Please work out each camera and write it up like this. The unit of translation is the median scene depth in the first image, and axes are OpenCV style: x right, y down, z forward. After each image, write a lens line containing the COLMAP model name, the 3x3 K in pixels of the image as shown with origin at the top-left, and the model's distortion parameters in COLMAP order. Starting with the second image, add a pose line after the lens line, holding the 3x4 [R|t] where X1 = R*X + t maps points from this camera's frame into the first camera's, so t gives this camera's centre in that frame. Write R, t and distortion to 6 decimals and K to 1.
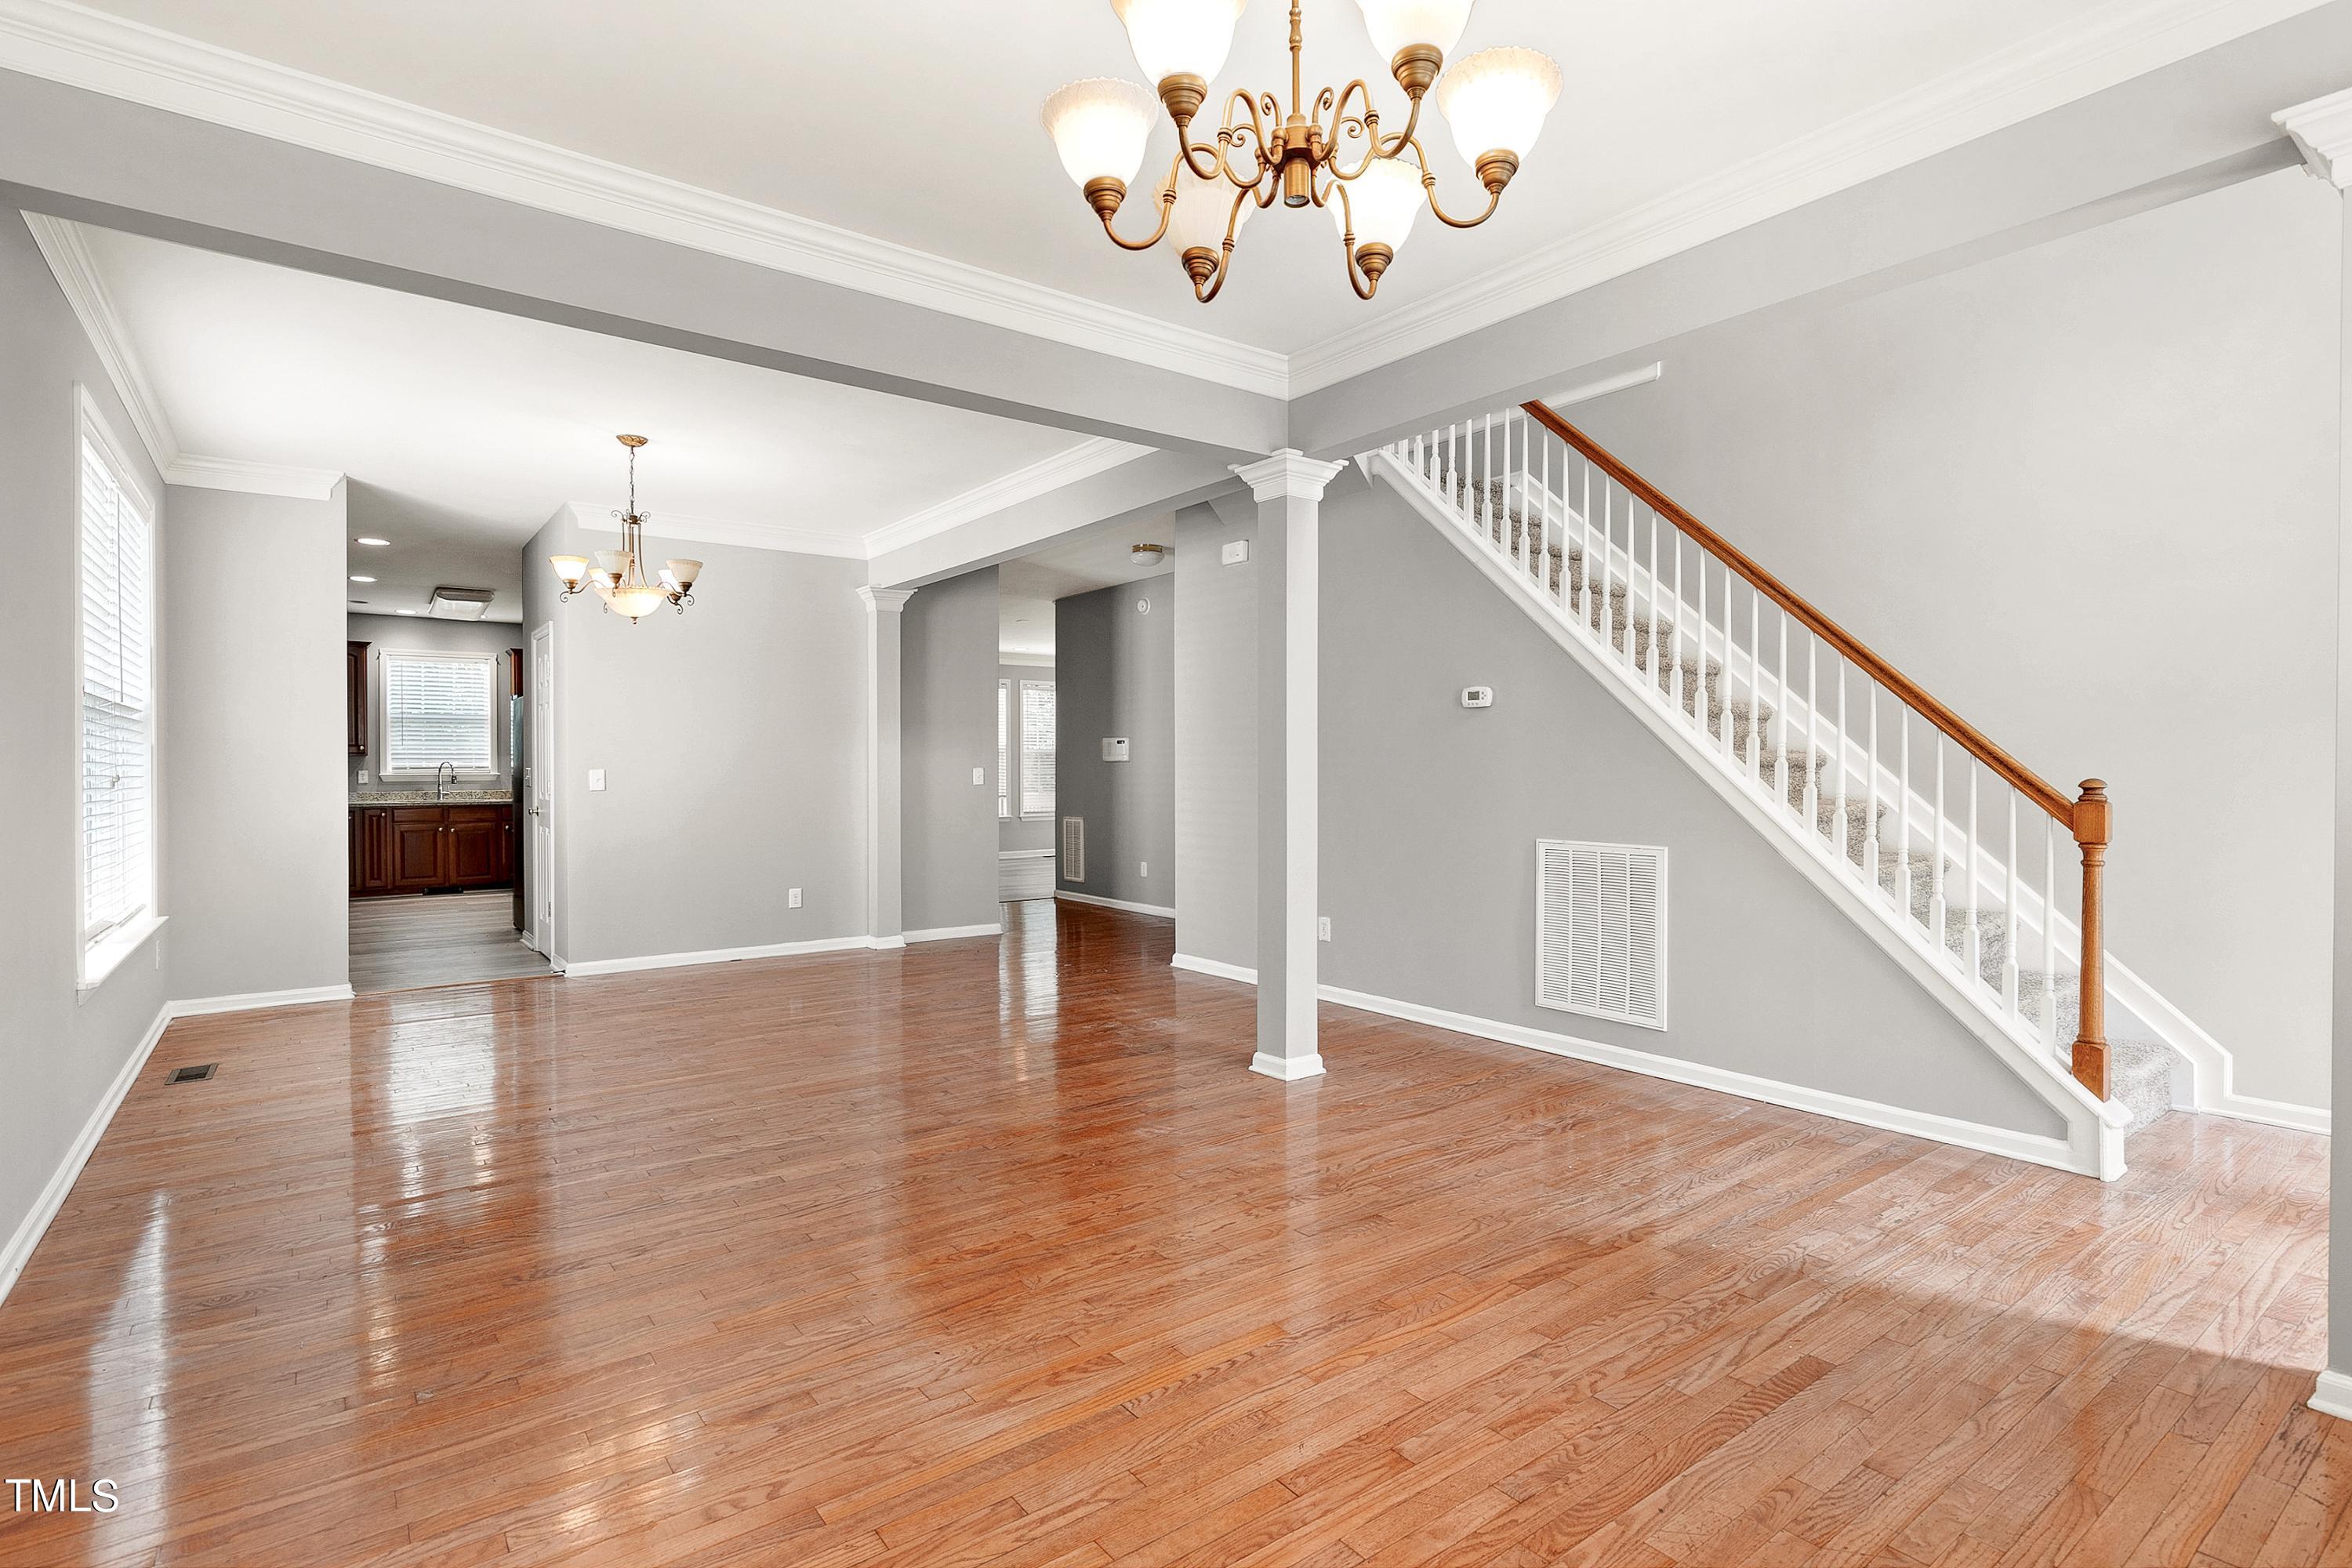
lens RADIAL K [[1154.8, 0, 1169.4], [0, 1154.8, 776.6], [0, 0, 1]] dist [-0.000773, 0.000154]
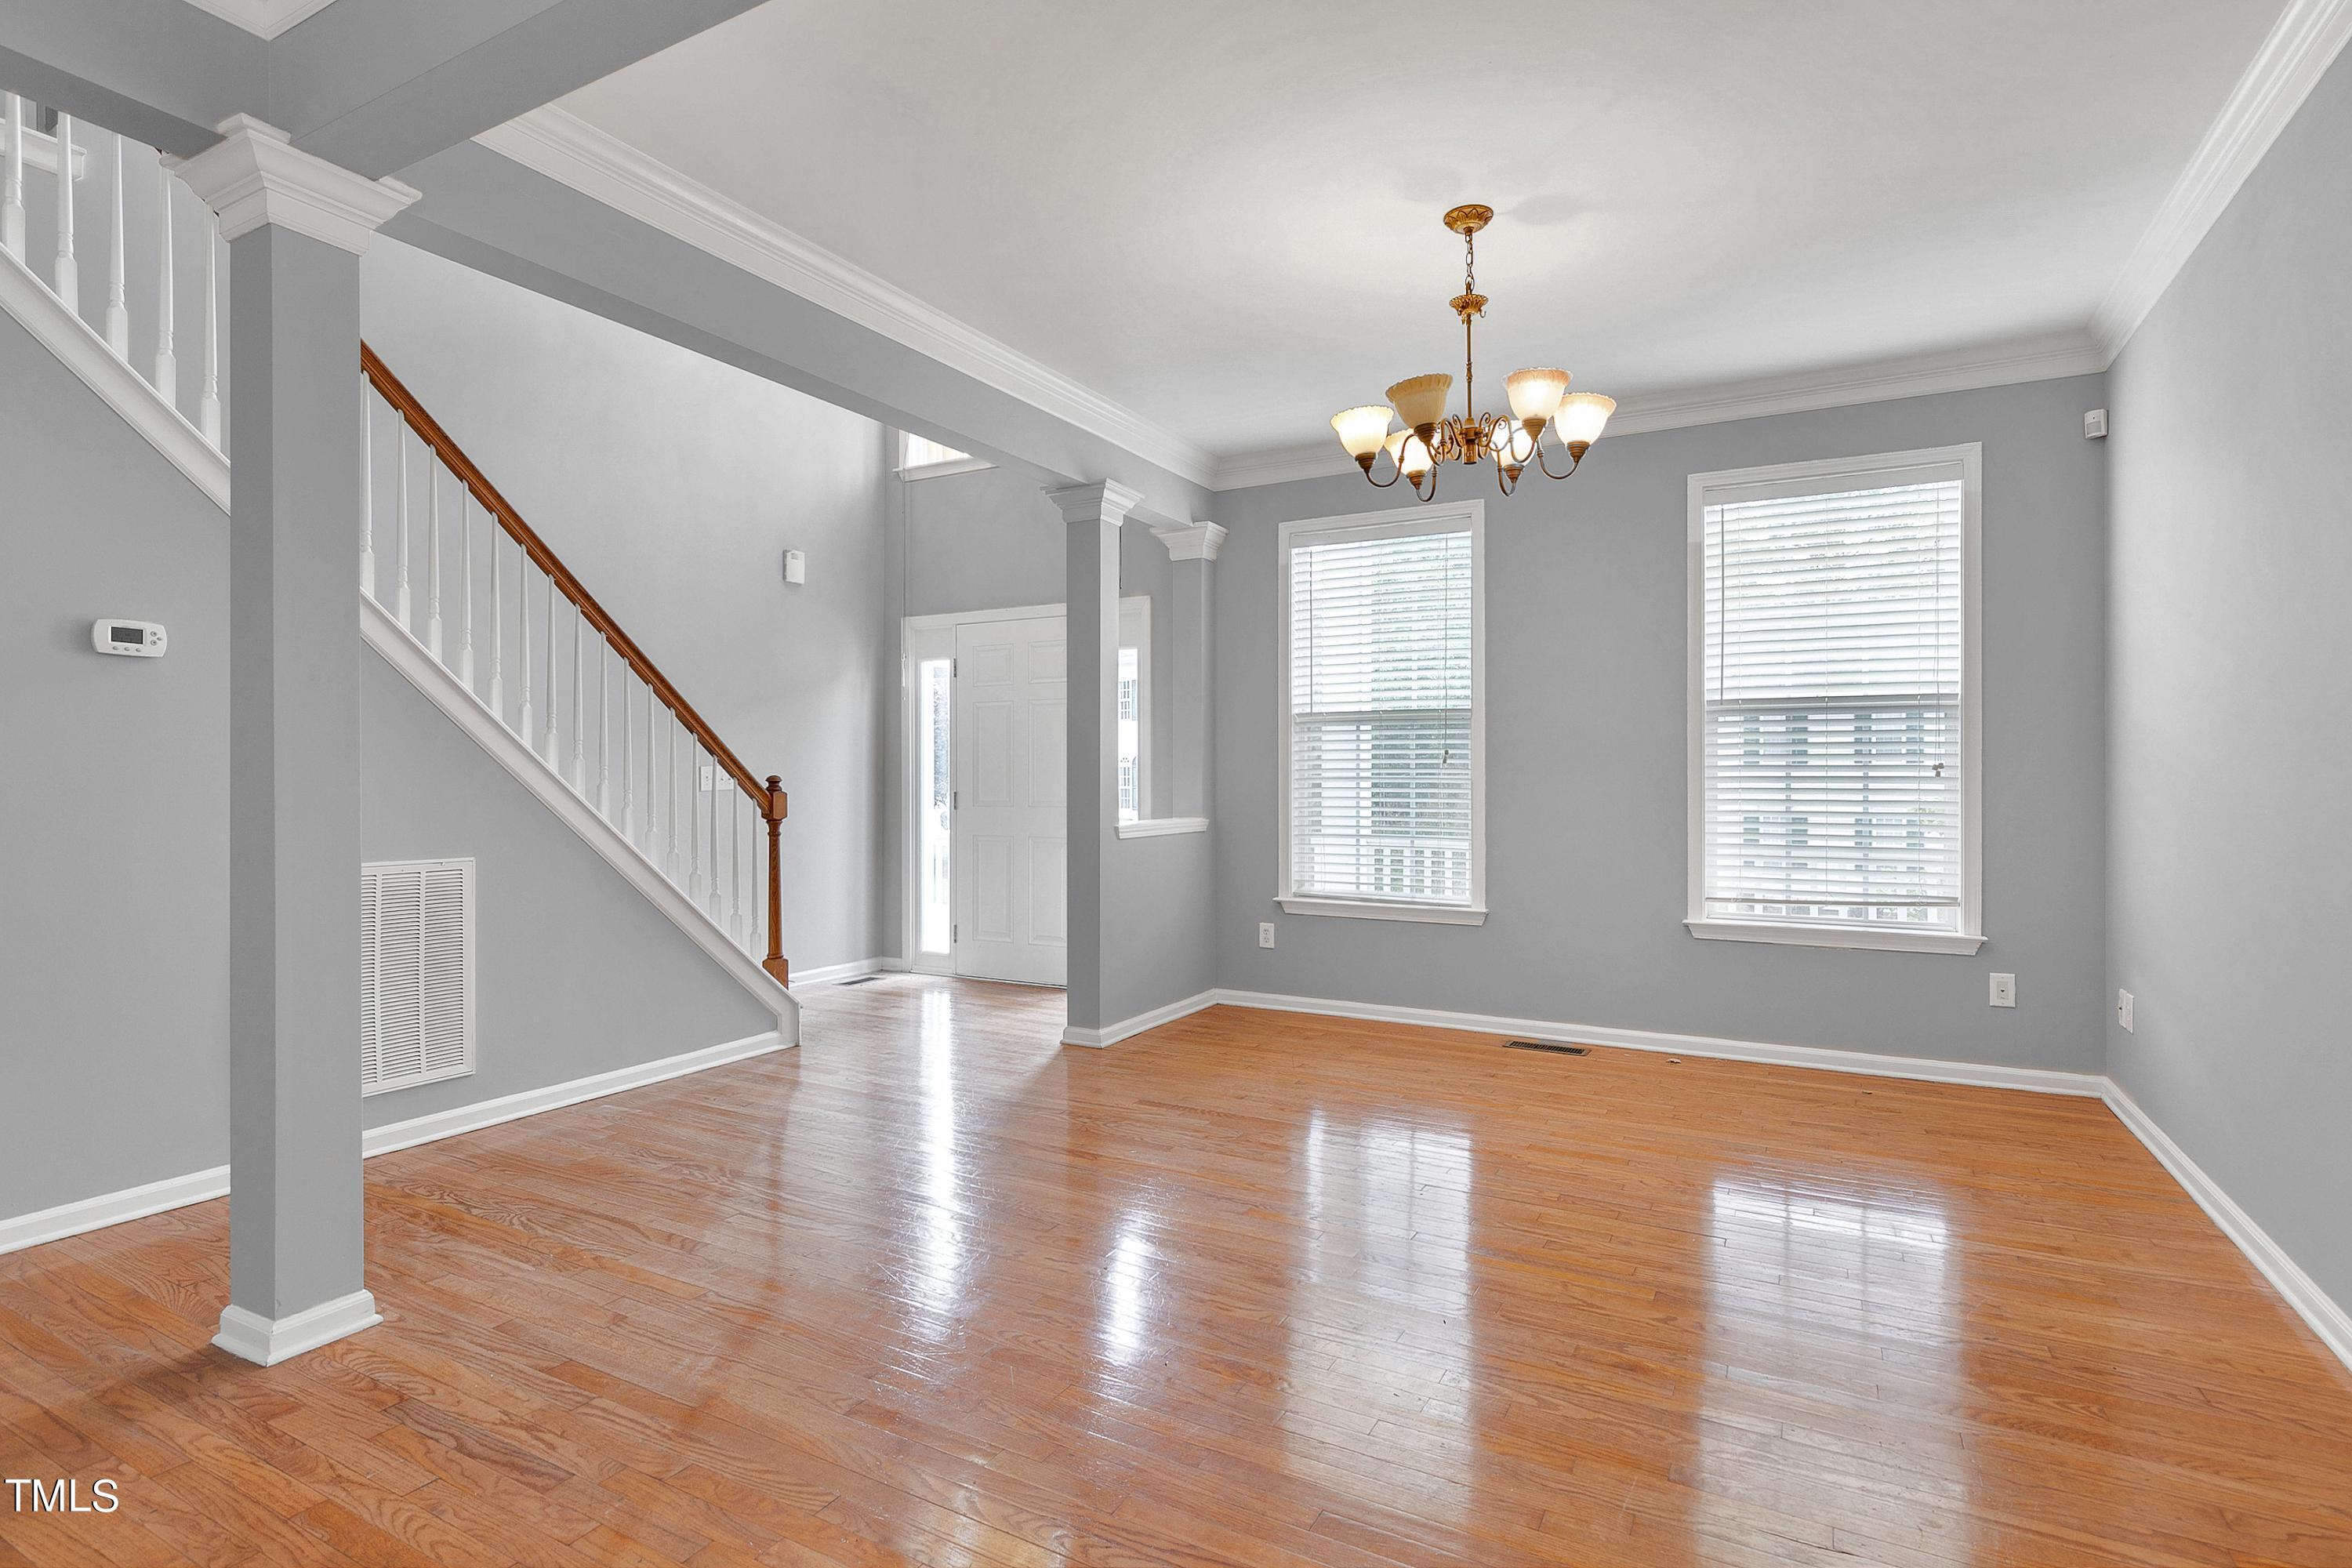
lens RADIAL K [[1154.8, 0, 1175.1], [0, 1154.8, 781.4], [0, 0, 1]] dist [-0.000773, 0.000154]
pose [[-0.411626, 0.000601, 0.911352, -0.647701], [0.010344, 0.999938, 0.004013, 0.008586], [-0.911294, 0.011079, -0.411607, 1.020943]]
